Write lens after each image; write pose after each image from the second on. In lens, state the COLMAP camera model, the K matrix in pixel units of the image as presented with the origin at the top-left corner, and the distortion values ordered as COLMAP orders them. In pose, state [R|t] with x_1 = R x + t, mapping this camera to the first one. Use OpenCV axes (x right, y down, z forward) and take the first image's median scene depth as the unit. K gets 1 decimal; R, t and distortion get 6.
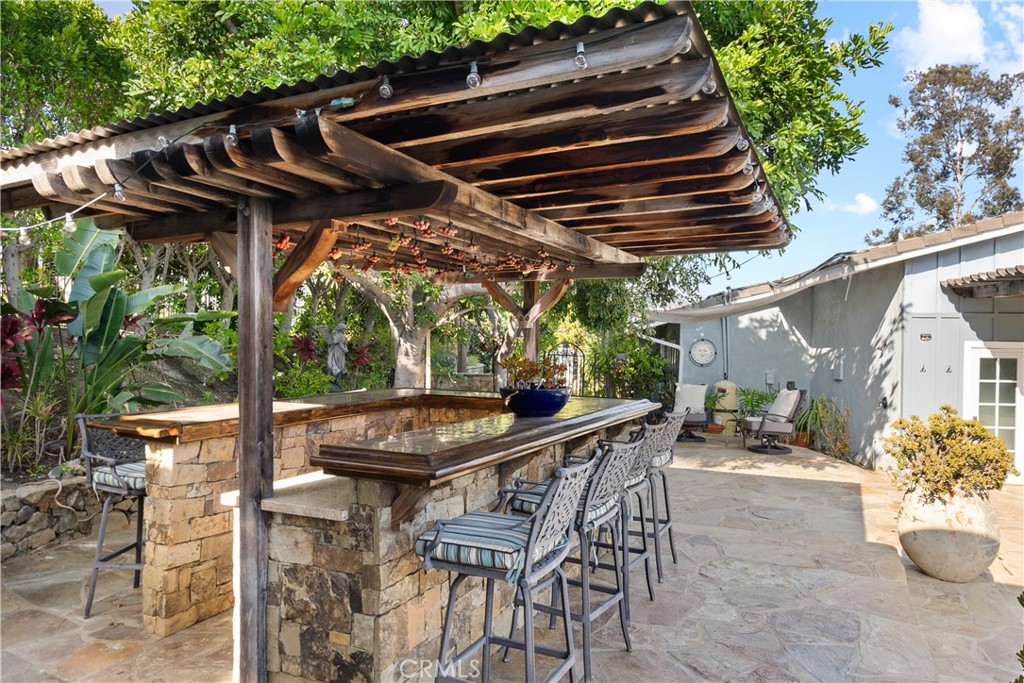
lens RADIAL K [[645.1, 0, 512.0], [0, 645.1, 341.5], [0, 0, 1]] dist [0.001785, 0.000336]
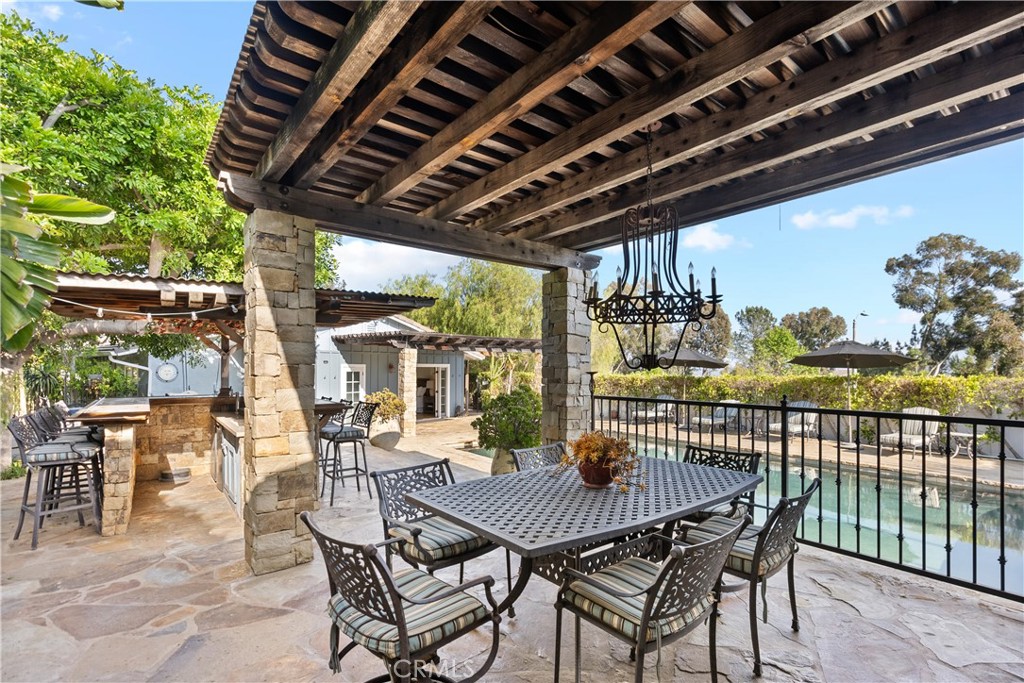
lens RADIAL K [[469.2, 0, 513.8], [0, 469.2, 366.2], [0, 0, 1]] dist [-0.000048, -0.000017]
pose [[0.427380, -0.009492, 0.904022, -0.464187], [0.000221, 0.999946, 0.010394, -0.009393], [-0.904072, -0.004243, 0.427359, -0.184934]]
